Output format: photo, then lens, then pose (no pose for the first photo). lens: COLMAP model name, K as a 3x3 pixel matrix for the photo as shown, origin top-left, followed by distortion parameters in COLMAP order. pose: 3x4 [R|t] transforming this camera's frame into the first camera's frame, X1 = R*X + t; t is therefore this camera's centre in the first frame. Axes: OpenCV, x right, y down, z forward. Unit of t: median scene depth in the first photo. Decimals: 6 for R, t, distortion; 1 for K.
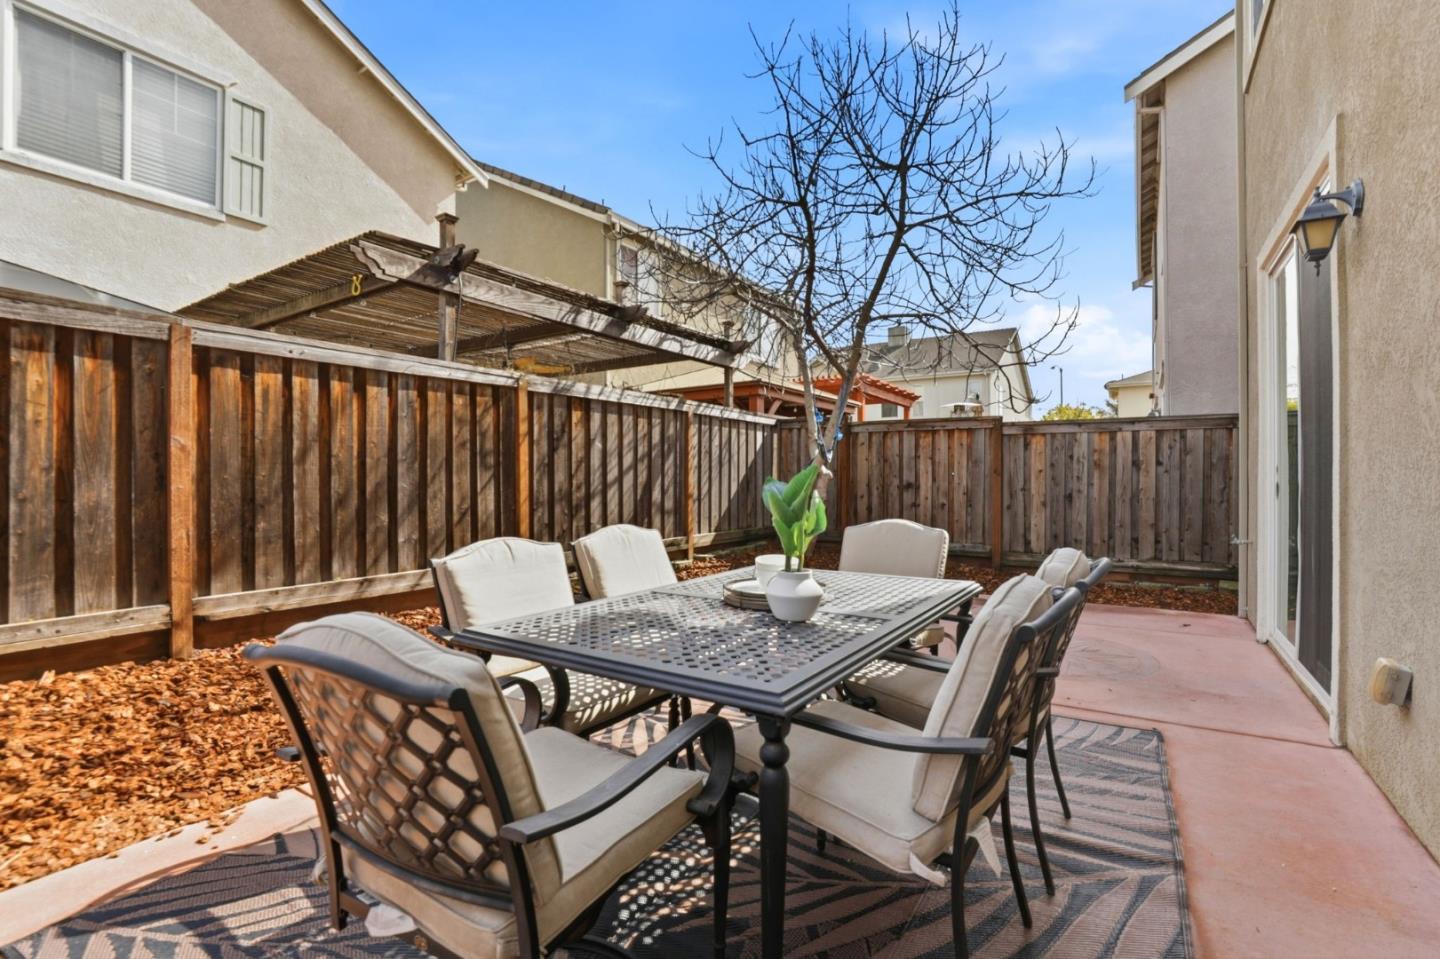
lens RADIAL K [[659.5, 0, 719.9], [0, 659.5, 484.9], [0, 0, 1]] dist [-0.032592, 0.001680]
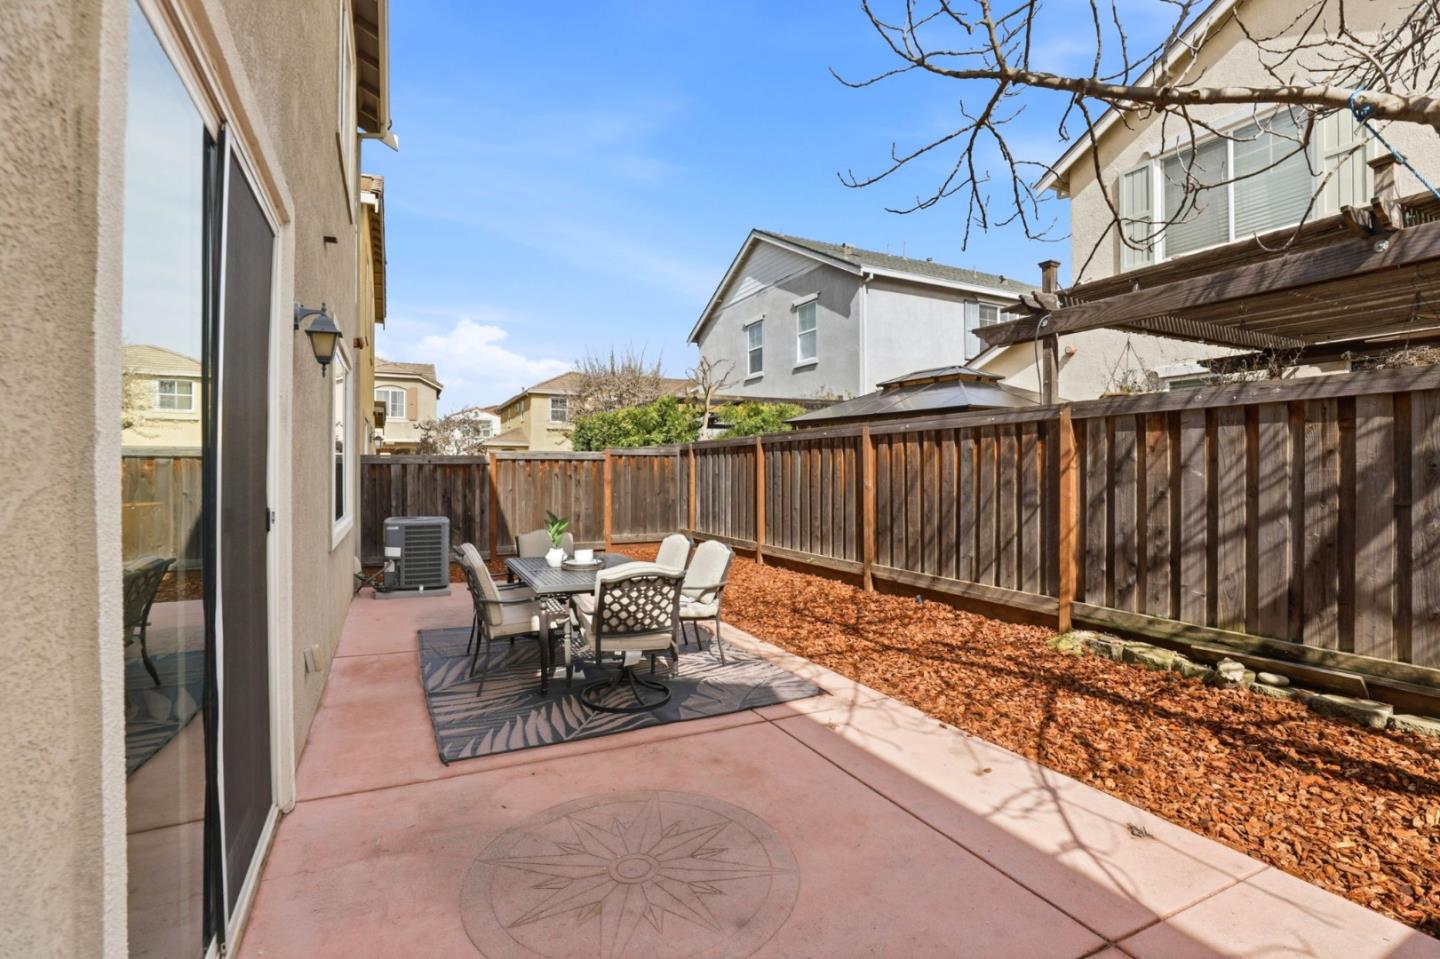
lens RADIAL K [[659.5, 0, 719.1], [0, 659.5, 465.1], [0, 0, 1]] dist [-0.032592, 0.001680]
pose [[-0.510105, -0.005604, -0.860094, 0.969762], [-0.010586, 0.999944, -0.000237, -0.097090], [0.860047, 0.008984, -0.510136, 1.363207]]
